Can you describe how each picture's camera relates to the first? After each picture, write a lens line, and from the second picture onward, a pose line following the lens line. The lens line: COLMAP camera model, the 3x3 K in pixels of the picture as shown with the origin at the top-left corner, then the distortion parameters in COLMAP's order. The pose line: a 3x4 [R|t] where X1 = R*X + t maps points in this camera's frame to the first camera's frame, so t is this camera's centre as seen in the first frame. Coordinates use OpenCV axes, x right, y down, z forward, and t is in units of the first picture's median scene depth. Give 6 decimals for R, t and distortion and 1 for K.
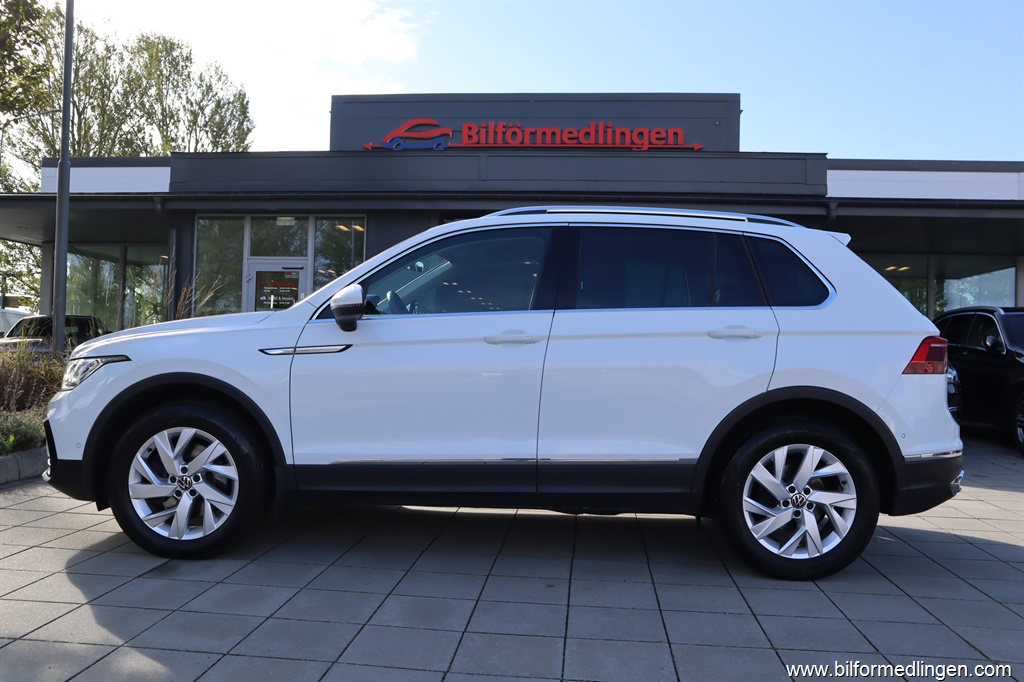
lens RADIAL K [[823.8, 0, 512.0], [0, 823.8, 341.0], [0, 0, 1]] dist [-0.039191, 0.002068]
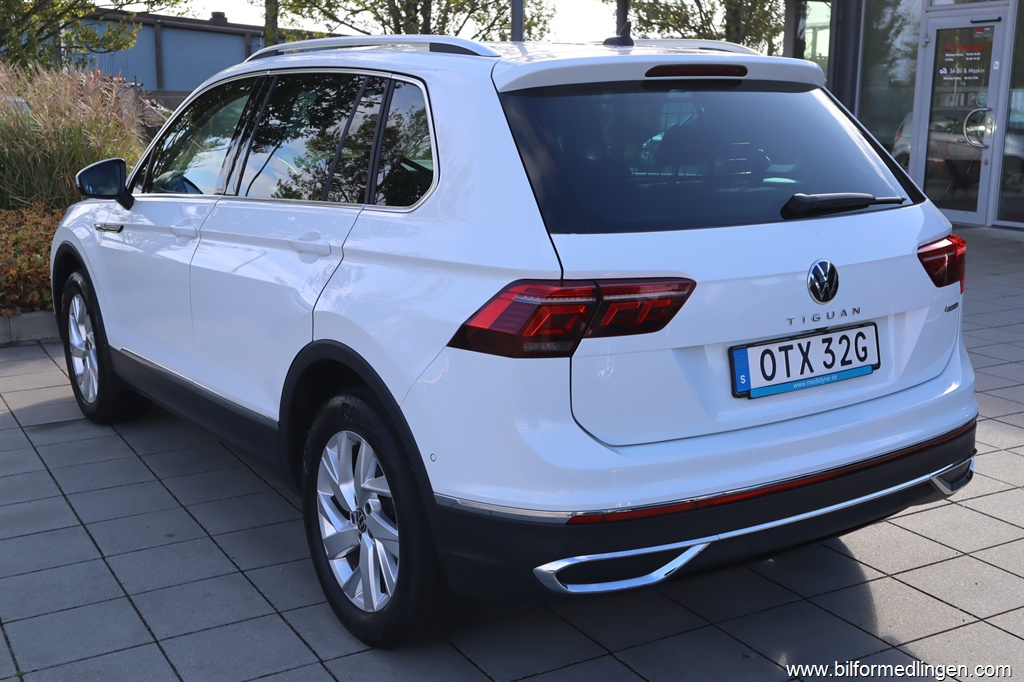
lens RADIAL K [[1210.2, 0, 512.0], [0, 1210.2, 341.0], [0, 0, 1]] dist [0.006970, 0.014587]
pose [[0.580956, 0.143672, -0.801155, 0.298258], [0.017206, 0.981910, 0.188565, -0.029409], [0.813753, -0.123333, 0.567974, 0.151761]]
